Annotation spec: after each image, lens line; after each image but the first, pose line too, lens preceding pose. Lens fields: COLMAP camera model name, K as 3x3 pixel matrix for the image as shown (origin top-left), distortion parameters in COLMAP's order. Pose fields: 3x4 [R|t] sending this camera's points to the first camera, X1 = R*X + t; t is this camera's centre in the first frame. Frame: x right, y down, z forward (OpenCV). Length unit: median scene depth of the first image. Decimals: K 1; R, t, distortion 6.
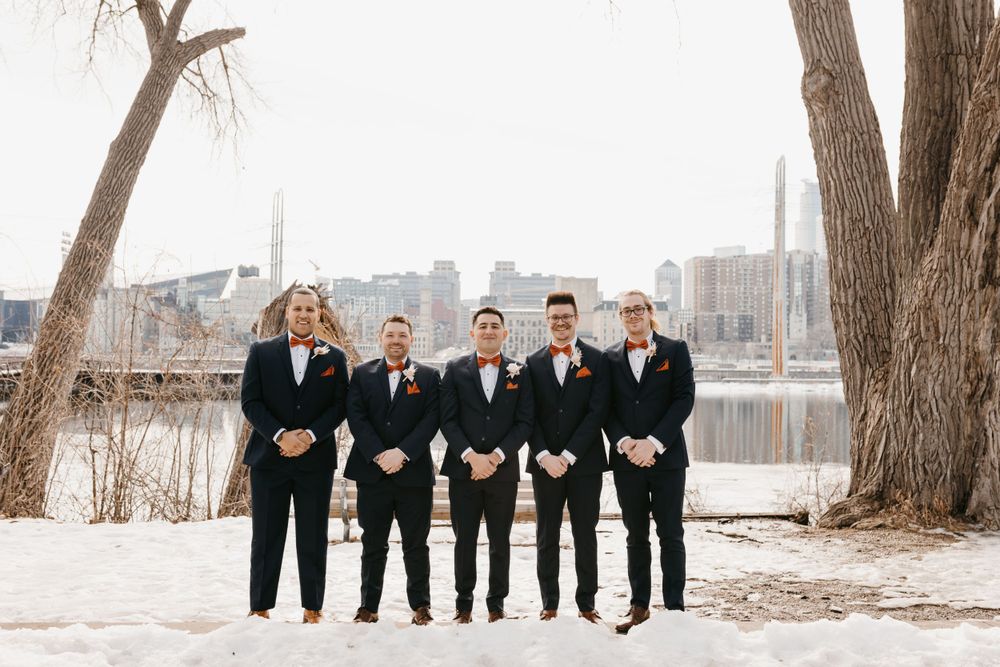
lens RADIAL K [[952.4, 0, 500.0], [0, 952.4, 333.5], [0, 0, 1]] dist [0.000622, -0.000144]
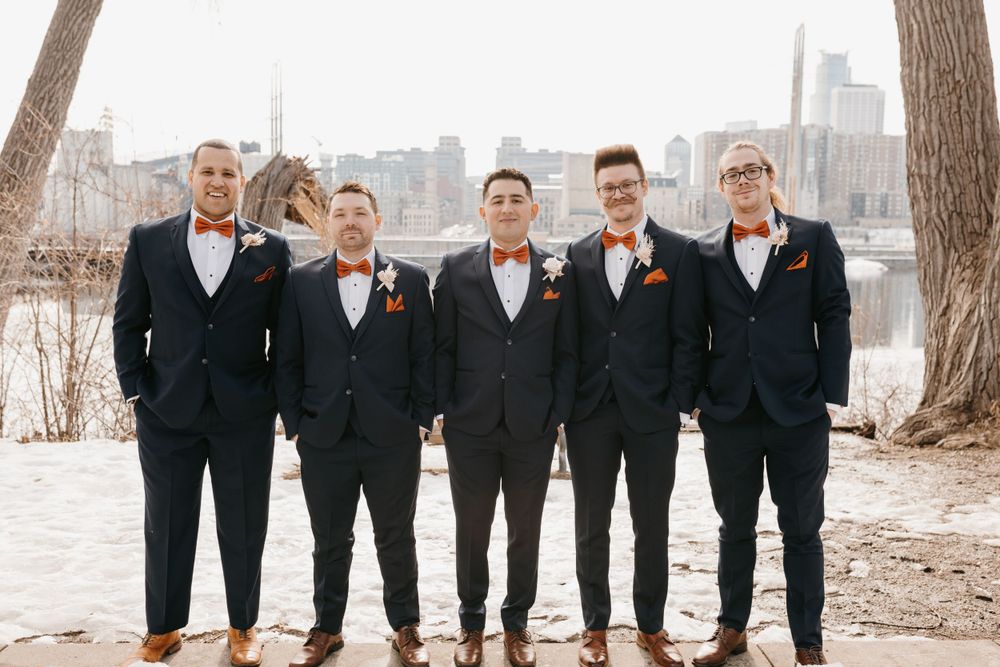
lens RADIAL K [[952.4, 0, 500.0], [0, 952.4, 333.5], [0, 0, 1]] dist [0.000622, -0.000144]
pose [[0.999979, -0.000160, -0.006516, -0.005160], [0.000990, 0.991821, 0.127634, -0.000252], [0.006442, -0.127637, 0.991800, 0.154553]]
